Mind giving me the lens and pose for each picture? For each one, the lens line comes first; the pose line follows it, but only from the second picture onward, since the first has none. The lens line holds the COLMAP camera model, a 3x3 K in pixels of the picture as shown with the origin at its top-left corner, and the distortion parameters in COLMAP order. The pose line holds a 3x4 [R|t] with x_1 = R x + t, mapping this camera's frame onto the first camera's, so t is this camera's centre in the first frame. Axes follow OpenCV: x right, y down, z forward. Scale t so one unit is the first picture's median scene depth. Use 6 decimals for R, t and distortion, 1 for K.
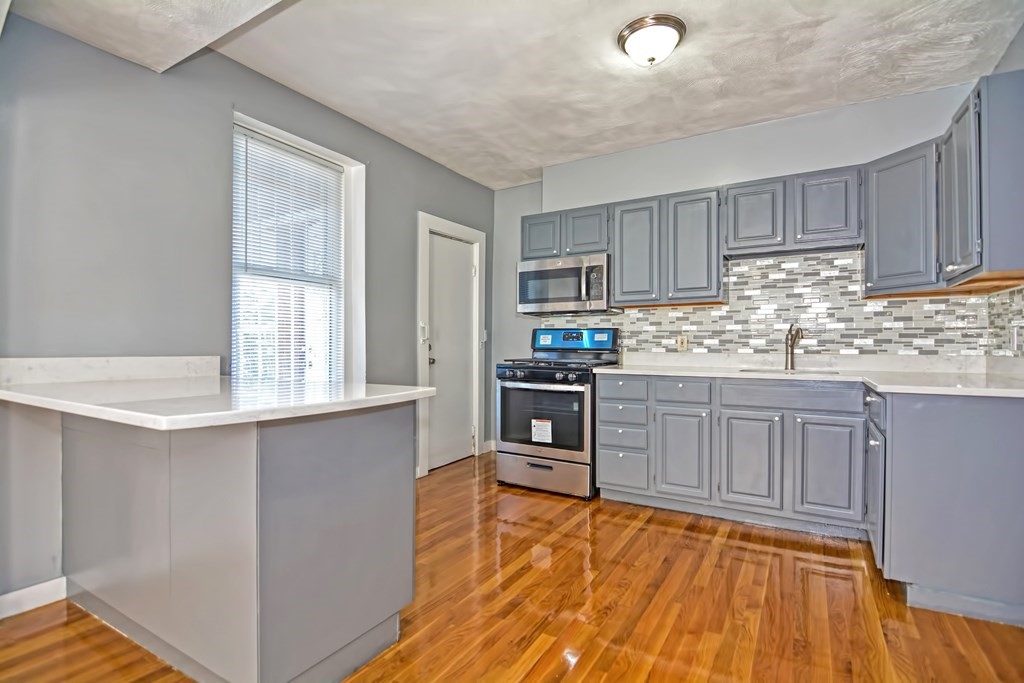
lens RADIAL K [[494.7, 0, 503.6], [0, 494.7, 345.9], [0, 0, 1]] dist [-0.007218, -0.010595]
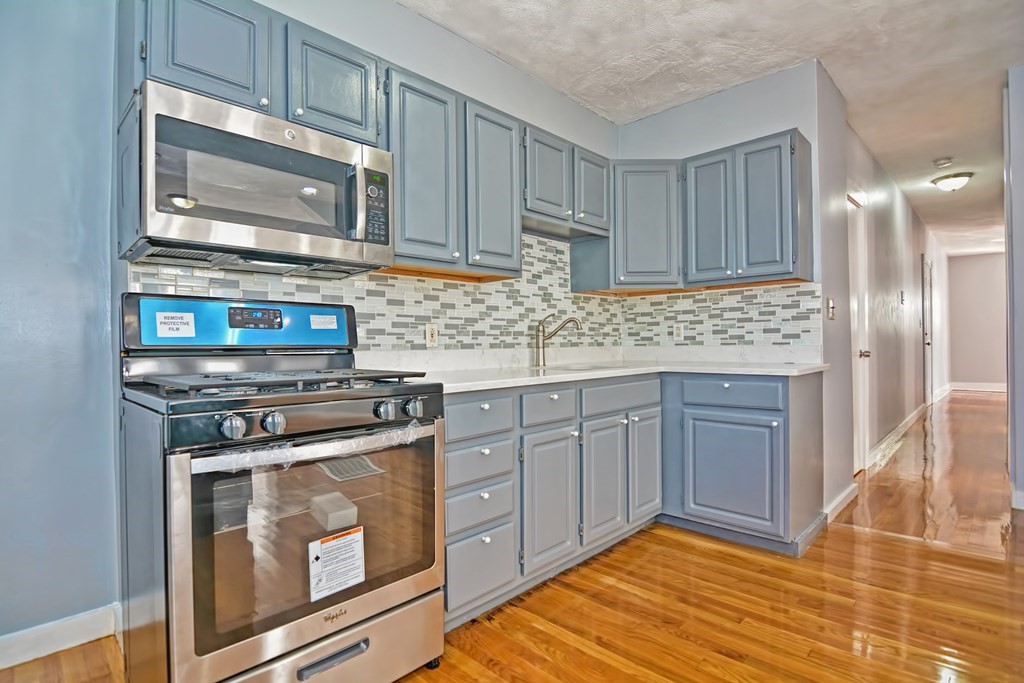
lens RADIAL K [[494.7, 0, 499.7], [0, 494.7, 349.1], [0, 0, 1]] dist [-0.007218, -0.010595]
pose [[0.230552, -0.014710, 0.972949, -0.262243], [0.015521, 0.999814, 0.011438, 0.006583], [-0.972936, 0.012464, 0.230737, 0.801047]]
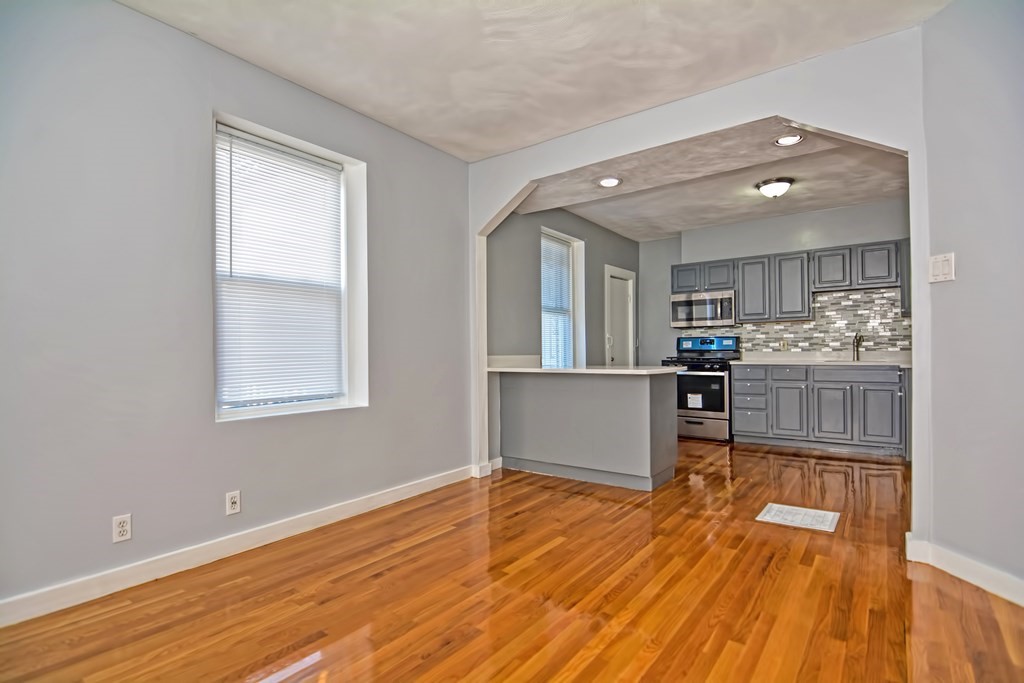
lens RADIAL K [[494.7, 0, 503.2], [0, 494.7, 346.9], [0, 0, 1]] dist [-0.007218, -0.010595]
pose [[0.994486, -0.013270, -0.104026, -0.382398], [0.012223, 0.999868, -0.010698, 0.005059], [0.104154, 0.009368, 0.994517, -0.688044]]
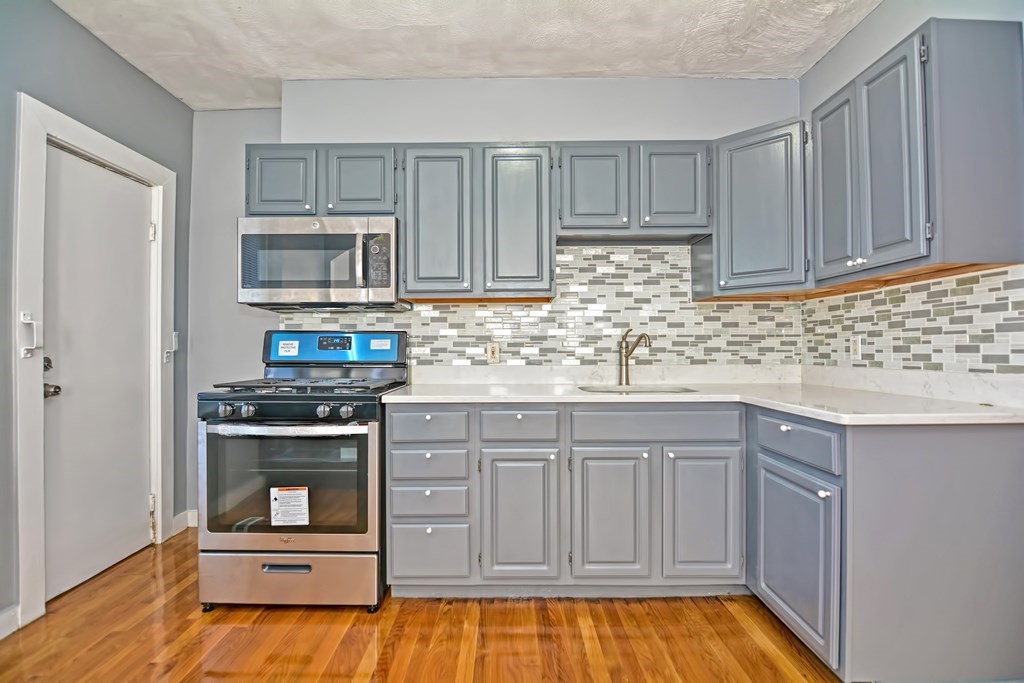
lens RADIAL K [[494.7, 0, 507.8], [0, 494.7, 346.7], [0, 0, 1]] dist [-0.007218, -0.010595]
pose [[0.850875, -0.001934, 0.525365, -0.009269], [0.007096, 0.999944, -0.007811, -0.008991], [-0.525320, 0.010374, 0.850841, 0.375914]]
